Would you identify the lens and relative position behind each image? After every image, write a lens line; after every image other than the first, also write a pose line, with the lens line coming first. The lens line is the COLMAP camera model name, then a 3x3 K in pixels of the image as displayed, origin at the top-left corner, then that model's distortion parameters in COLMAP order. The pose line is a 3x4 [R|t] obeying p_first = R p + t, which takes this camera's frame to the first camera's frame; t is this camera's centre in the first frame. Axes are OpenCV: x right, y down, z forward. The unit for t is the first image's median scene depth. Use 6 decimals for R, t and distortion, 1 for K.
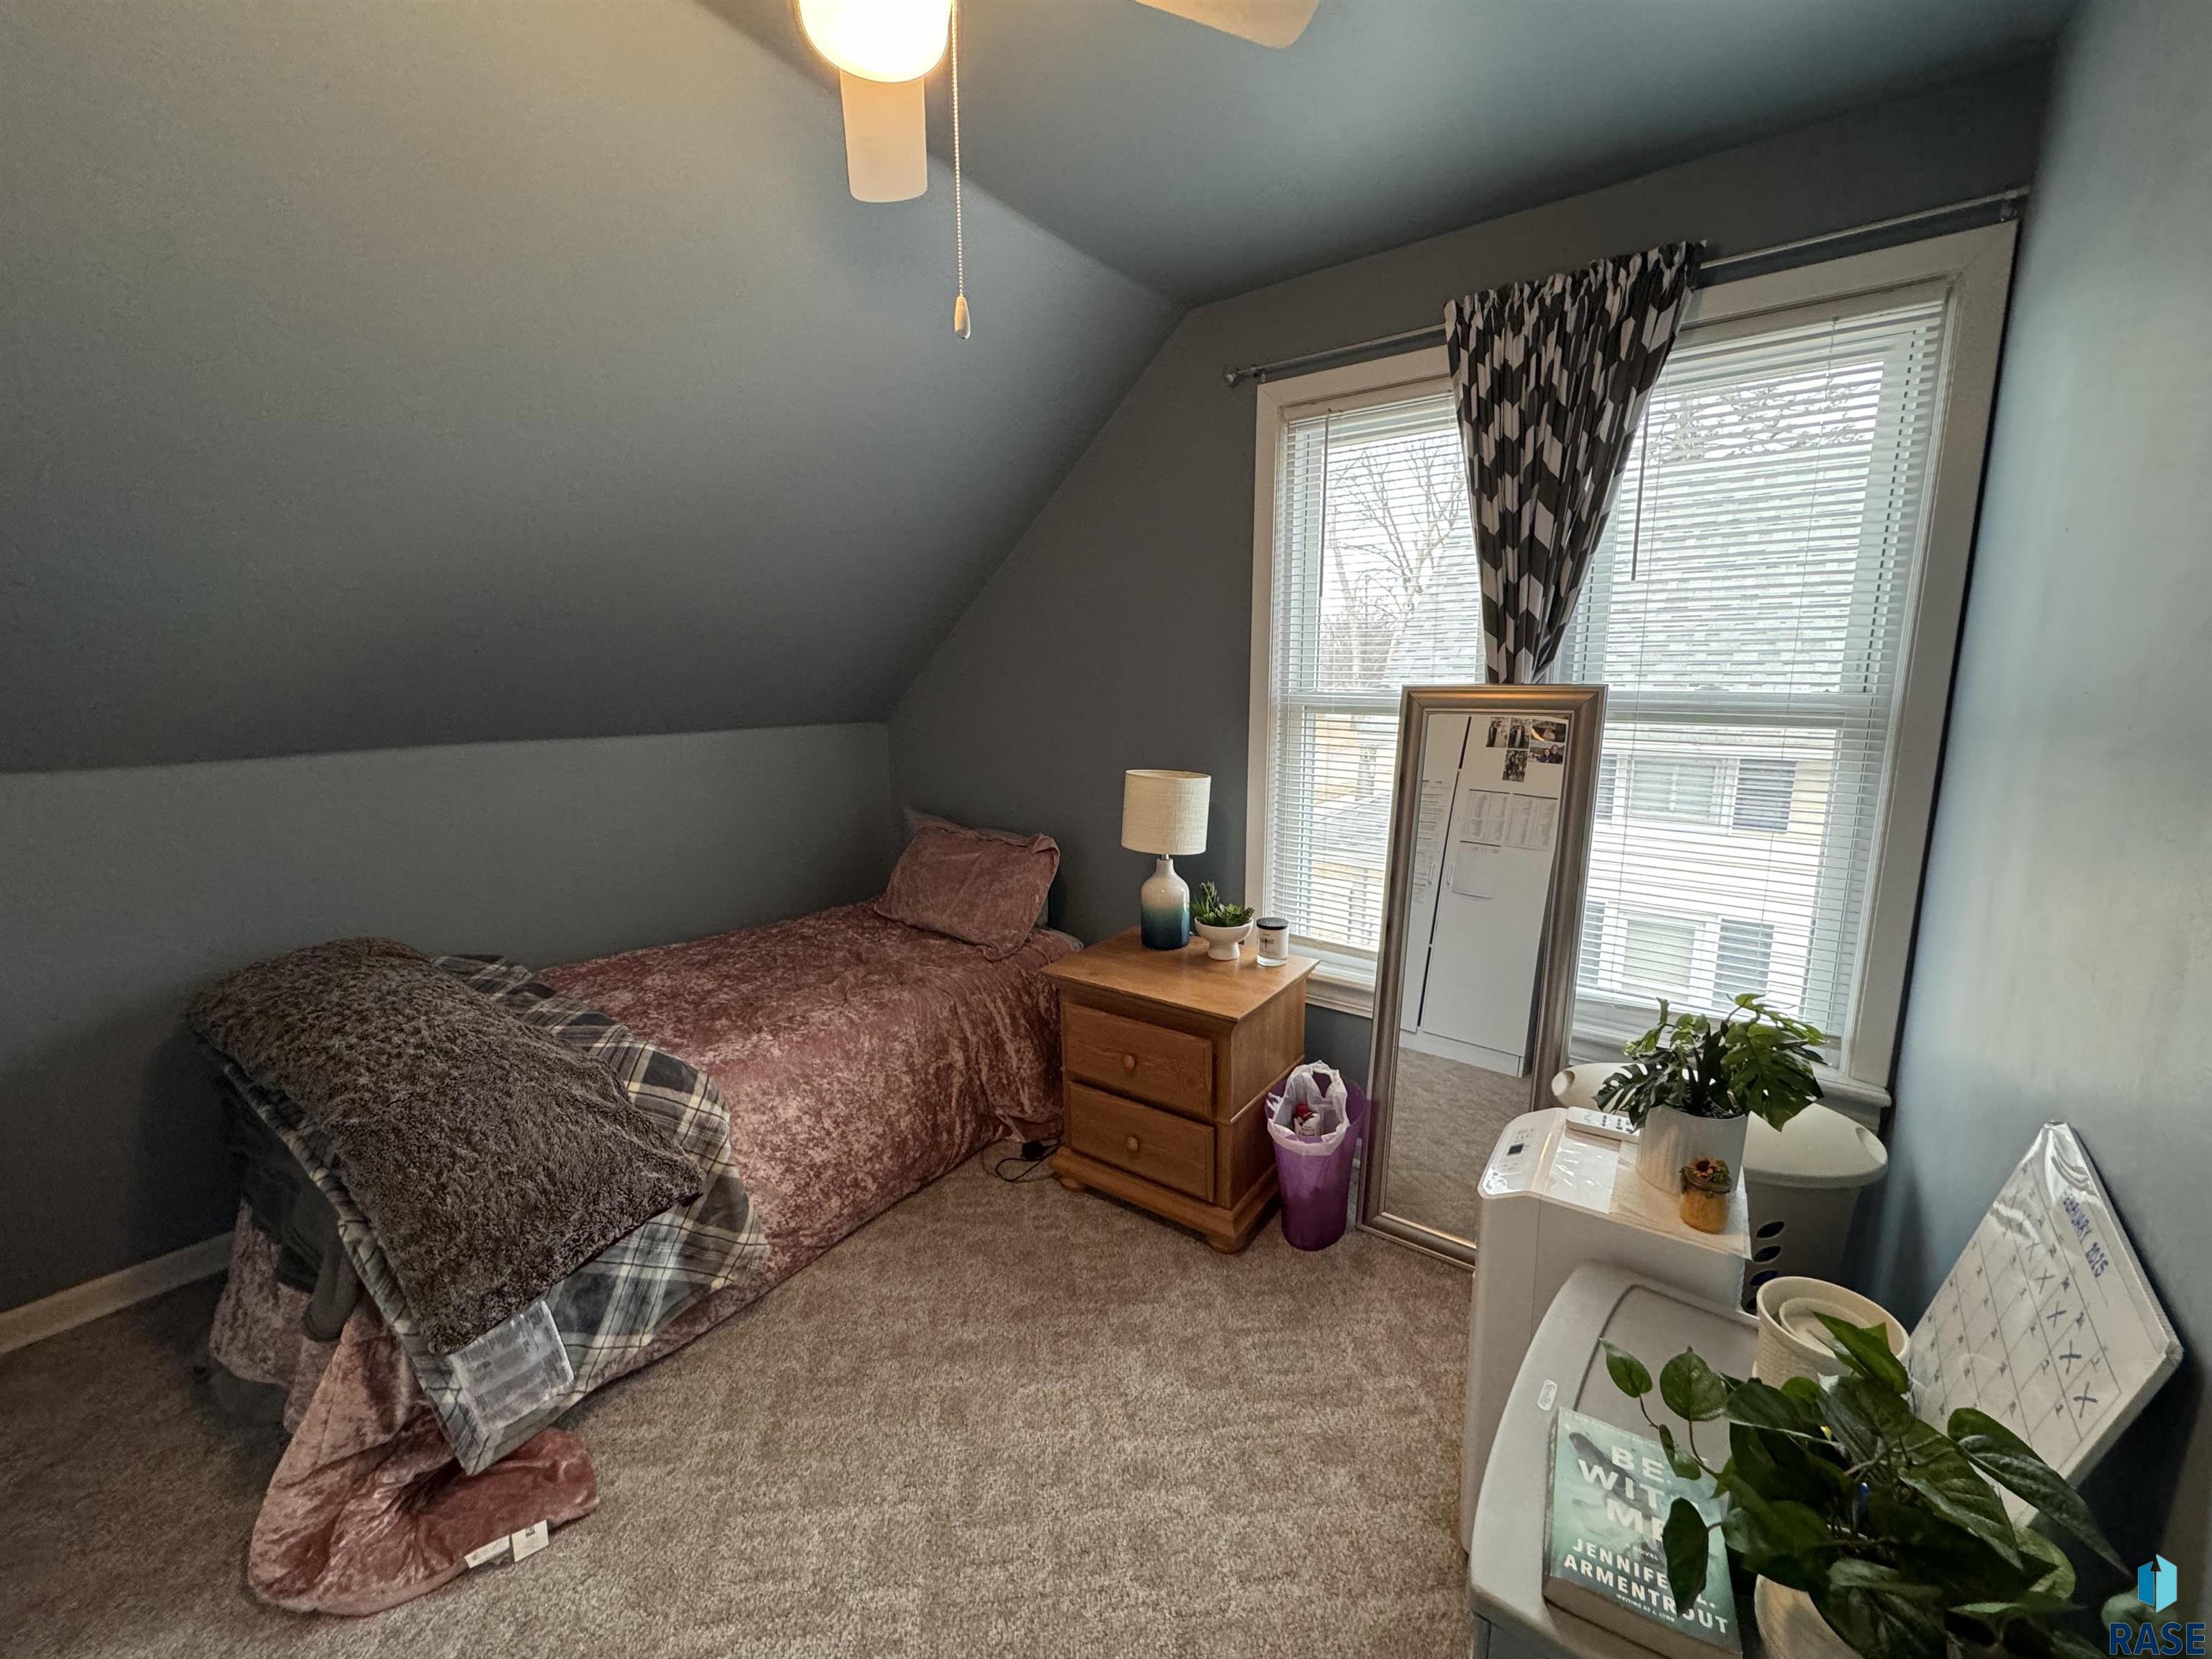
lens RADIAL K [[877.3, 0, 1103.2], [0, 877.3, 825.0], [0, 0, 1]] dist [-0.001622, 0.000207]
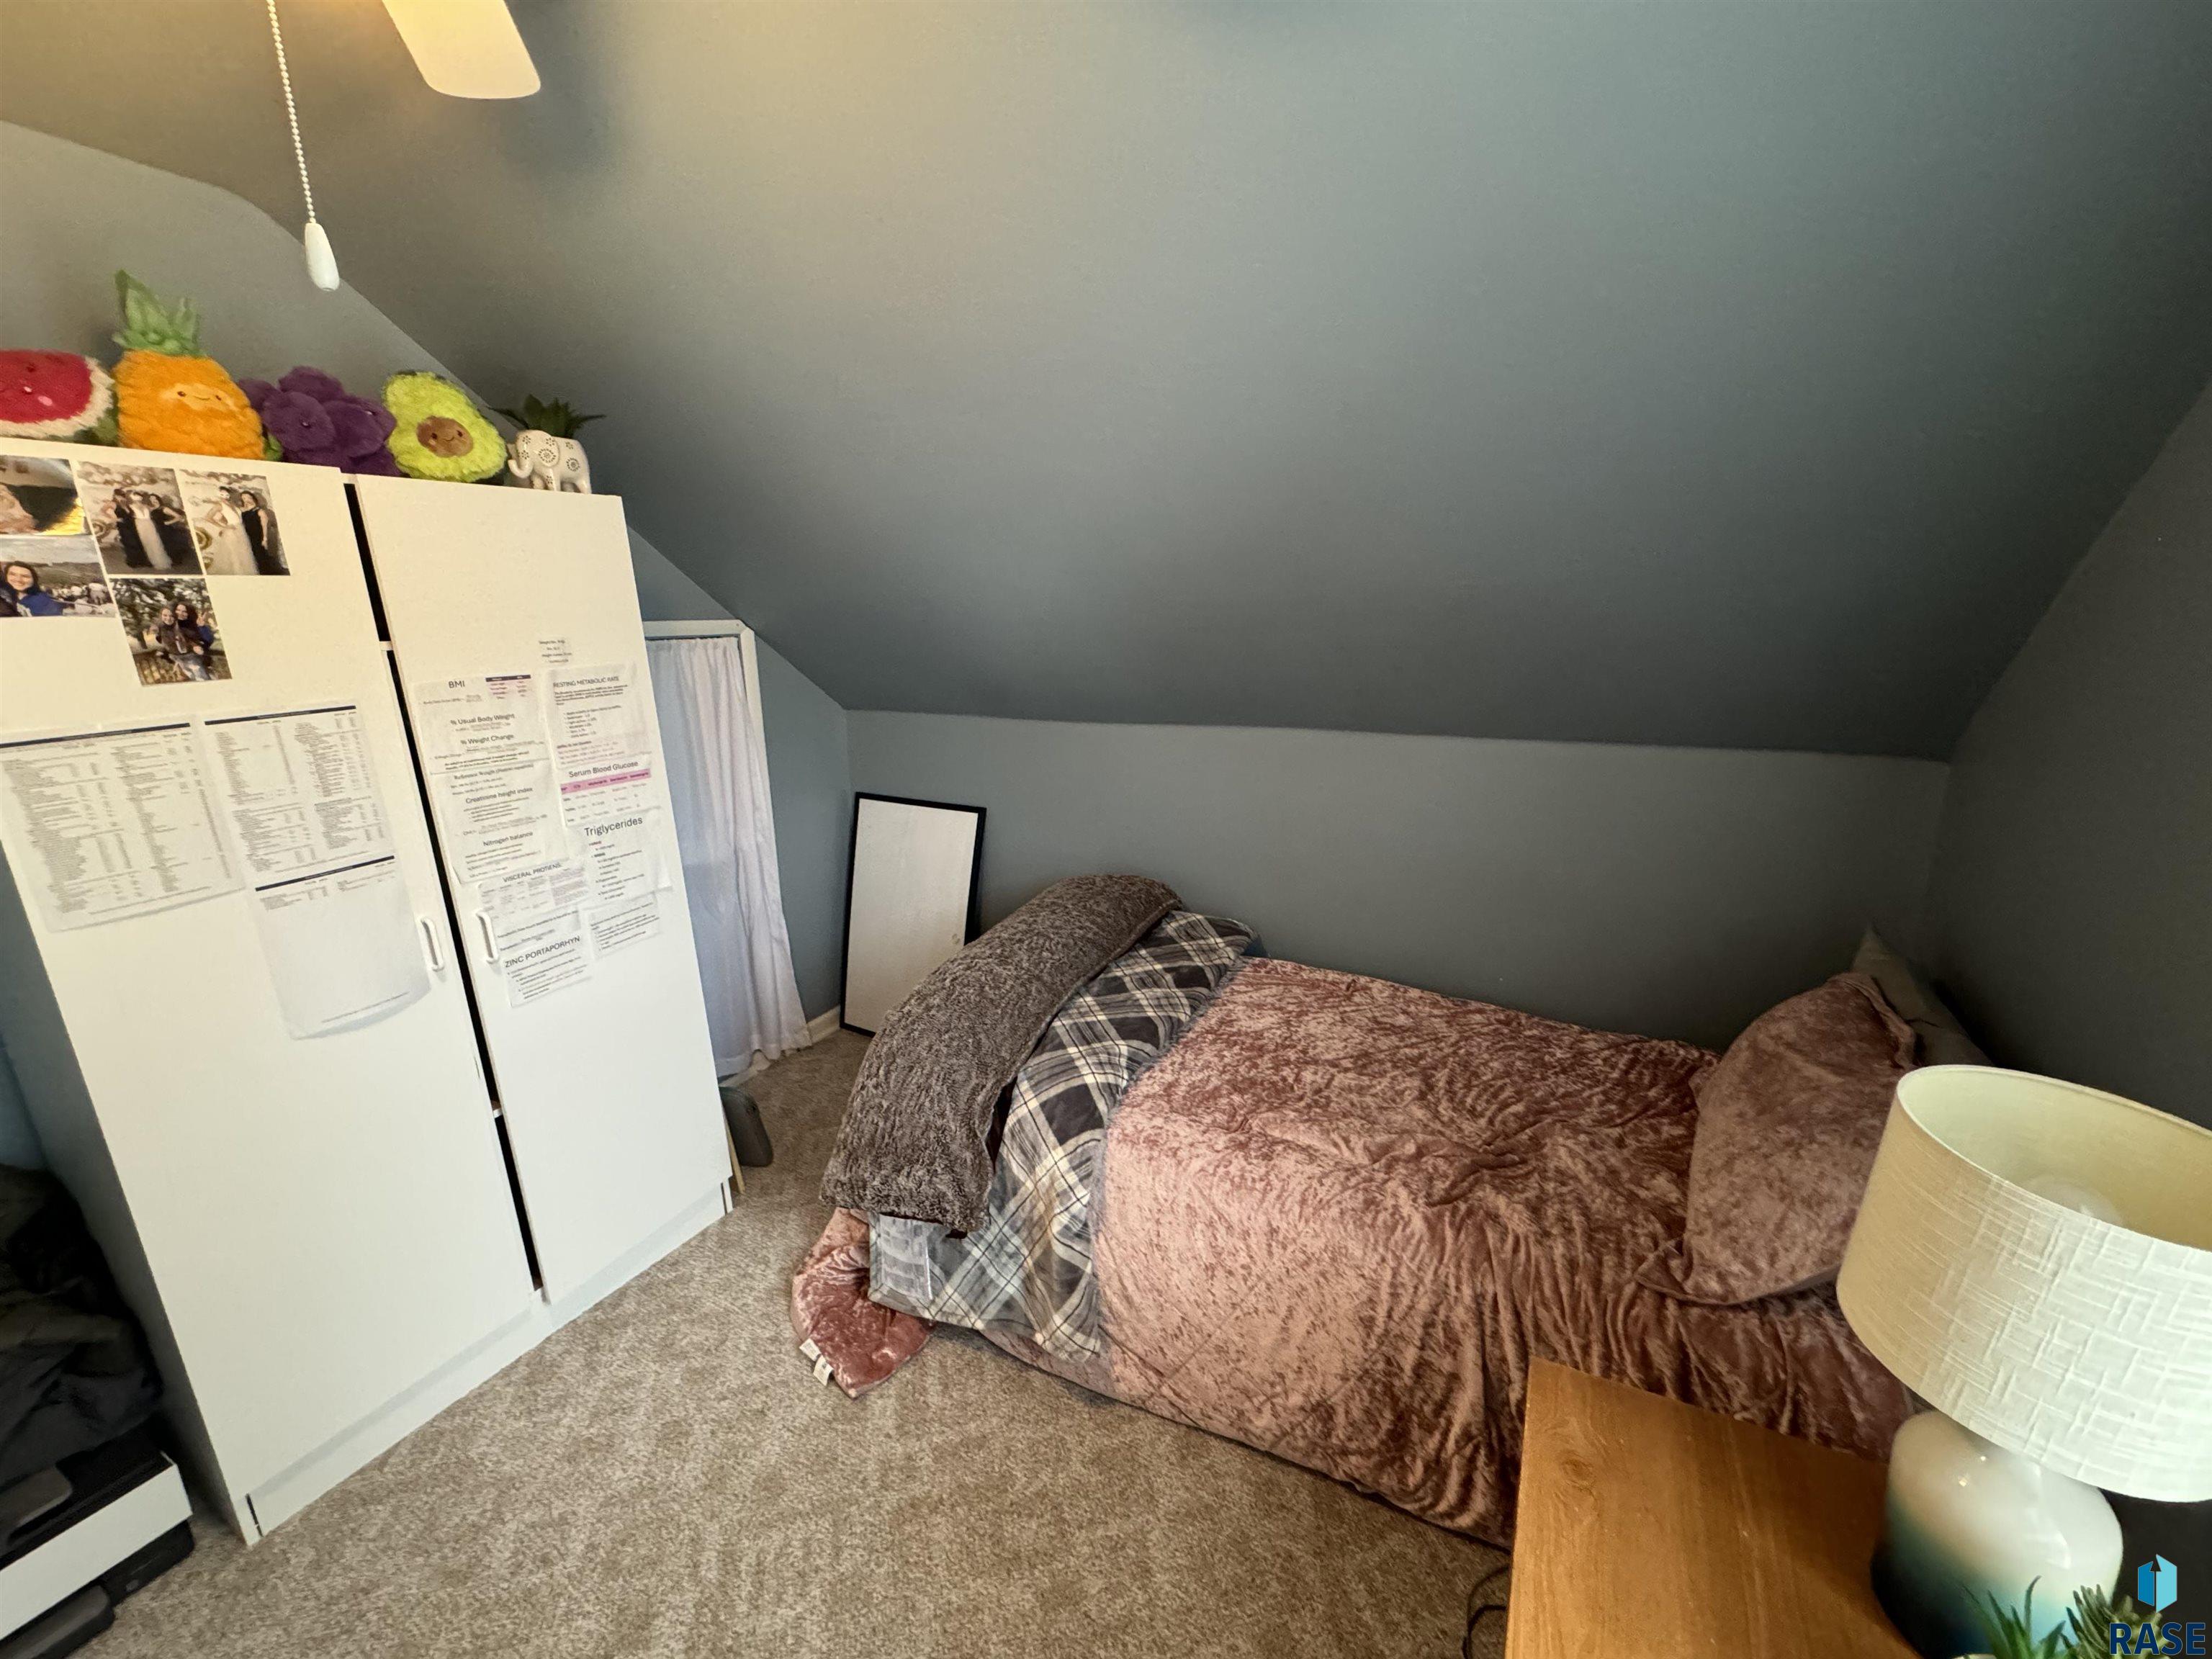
lens RADIAL K [[877.3, 0, 1103.2], [0, 877.3, 825.0], [0, 0, 1]] dist [-0.001622, 0.000207]
pose [[0.135323, 0.229013, -0.963971, 0.369224], [-0.139639, 0.967618, 0.210276, -0.233874], [0.980912, 0.106153, 0.162920, 0.863280]]
